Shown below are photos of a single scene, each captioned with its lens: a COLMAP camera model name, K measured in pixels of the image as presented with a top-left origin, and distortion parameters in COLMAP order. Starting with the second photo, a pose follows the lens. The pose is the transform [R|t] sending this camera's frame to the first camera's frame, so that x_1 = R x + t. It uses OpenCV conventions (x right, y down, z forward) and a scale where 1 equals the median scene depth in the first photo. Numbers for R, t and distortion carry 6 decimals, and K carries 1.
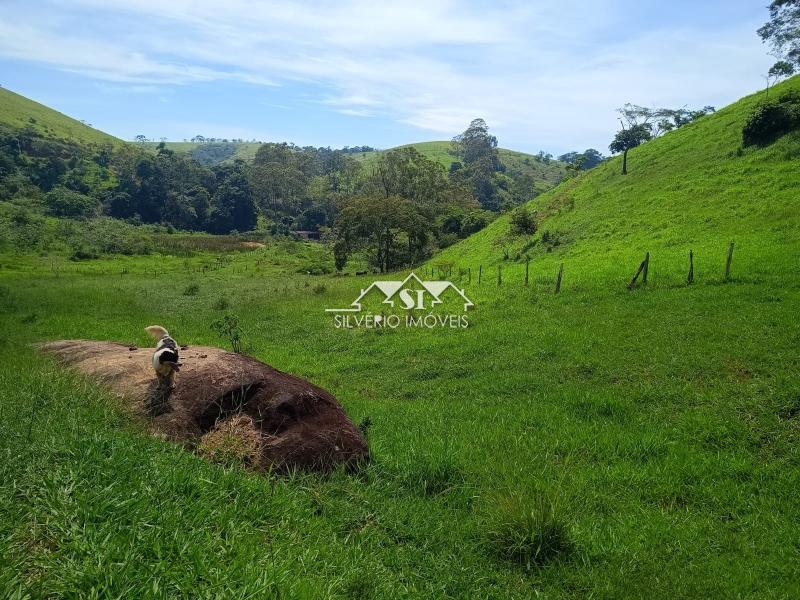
lens RADIAL K [[539.9, 0, 400.7], [0, 539.9, 302.0], [0, 0, 1]] dist [0.040521, -0.049778]
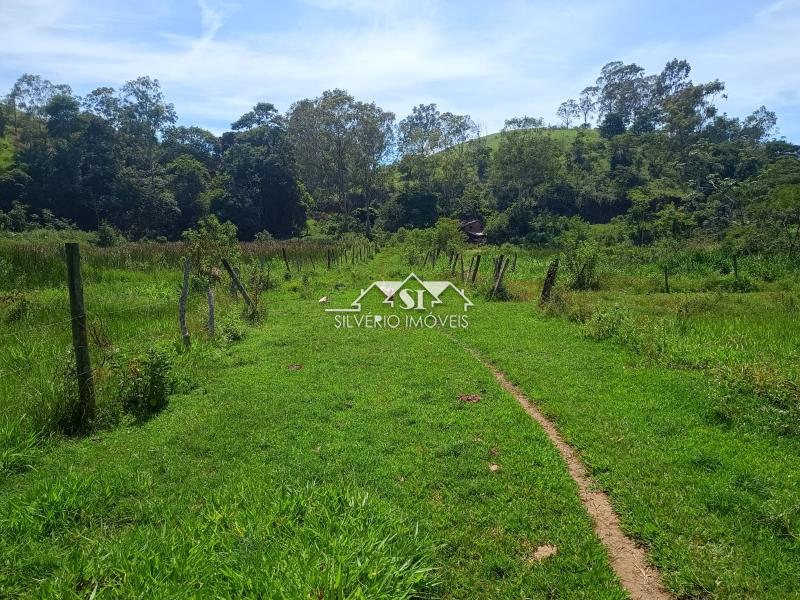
lens RADIAL K [[539.9, 0, 398.8], [0, 539.9, 295.1], [0, 0, 1]] dist [0.040521, -0.049778]
pose [[0.995779, -0.082448, -0.040334, -0.670193], [0.079468, 0.994332, -0.070626, -0.154083], [0.045929, 0.067123, 0.996687, 2.069963]]
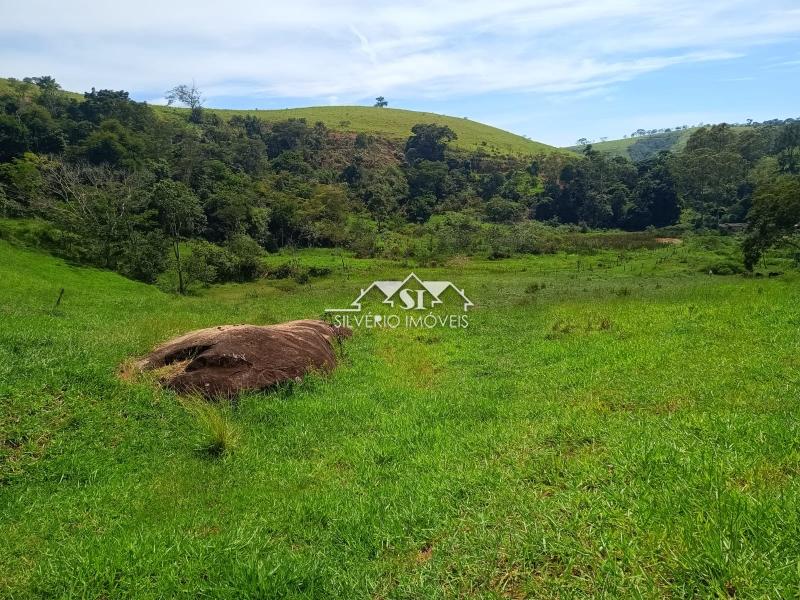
lens RADIAL K [[535.2, 0, 401.4], [0, 535.2, 302.3], [0, 0, 1]] dist [0.043736, -0.047636]
pose [[0.724222, 0.054654, -0.687398, 0.136750], [-0.048675, 0.998419, 0.028100, -0.010033], [0.687847, 0.013108, 0.725737, 0.012247]]
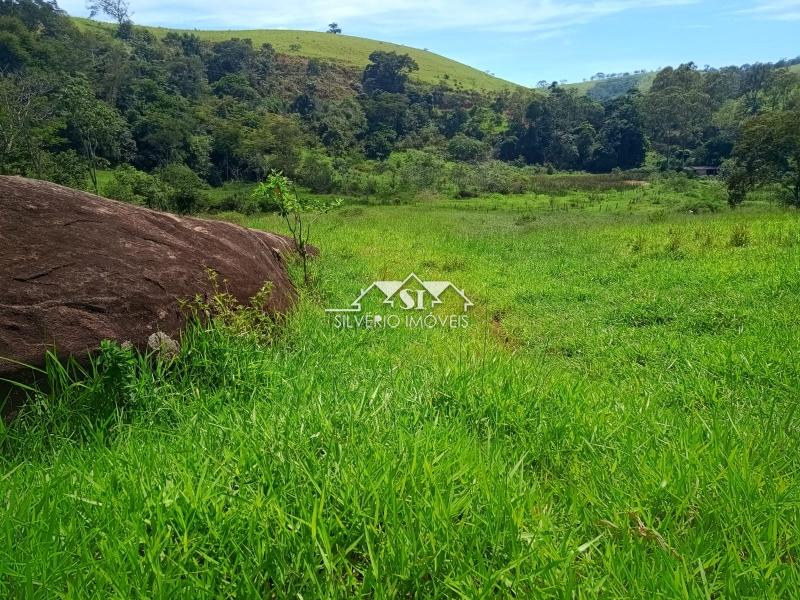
lens RADIAL K [[535.2, 0, 396.5], [0, 535.2, 309.4], [0, 0, 1]] dist [0.043736, -0.047636]
pose [[0.773082, 0.126474, -0.621570, 0.026530], [-0.053930, 0.989478, 0.134259, 0.013912], [0.632010, -0.070272, 0.771768, 0.103371]]
